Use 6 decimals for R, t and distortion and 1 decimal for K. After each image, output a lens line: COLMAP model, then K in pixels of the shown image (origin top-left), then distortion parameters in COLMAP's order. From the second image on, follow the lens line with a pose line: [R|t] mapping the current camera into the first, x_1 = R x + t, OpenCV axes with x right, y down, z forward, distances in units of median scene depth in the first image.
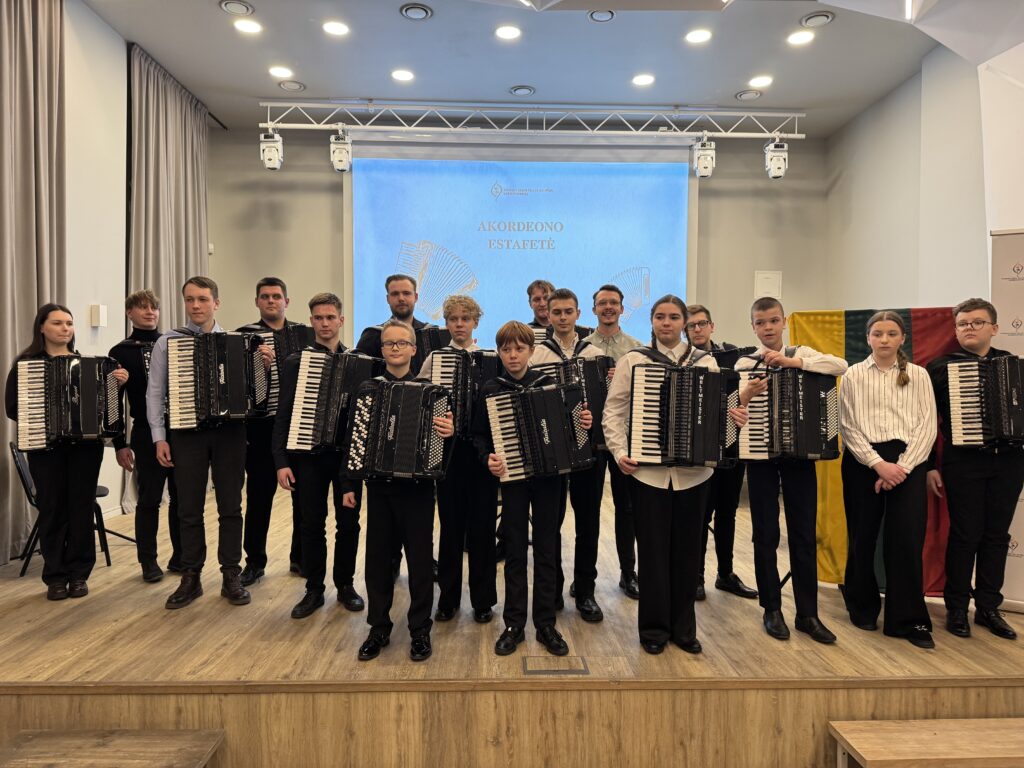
lens RADIAL K [[729.5, 0, 512.0], [0, 729.5, 384.0], [0, 0, 1]] dist [0.009228, -0.005358]
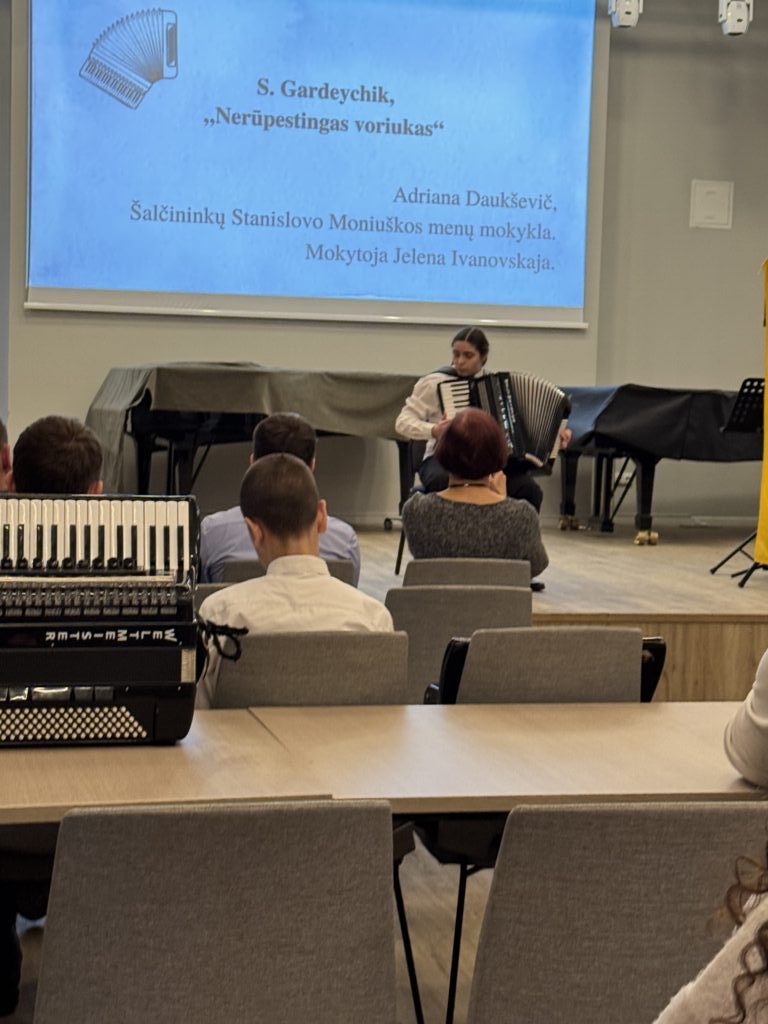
lens RADIAL K [[1775.8, 0, 384.0], [0, 1775.8, 512.0], [0, 0, 1]] dist [0.061872, 0.112332]
pose [[0.982554, 0.004955, 0.185910, -0.227433], [-0.017710, 0.997595, 0.067007, 0.032243], [-0.185131, -0.069131, 0.980279, -0.503177]]
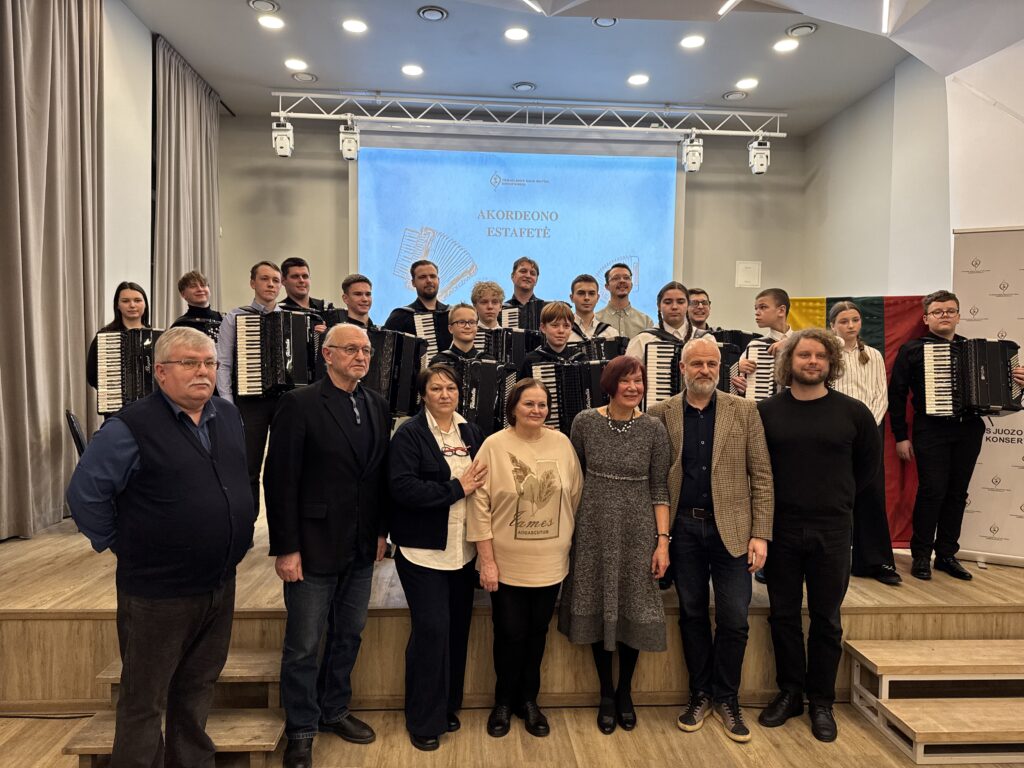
lens RADIAL K [[721.3, 0, 512.0], [0, 721.3, 384.0], [0, 0, 1]] dist [0.008104, -0.002877]
pose [[0.999384, 0.008548, 0.034036, -0.033801], [-0.009263, 0.999739, 0.020903, 0.007057], [-0.033849, -0.021205, 0.999202, -0.052223]]
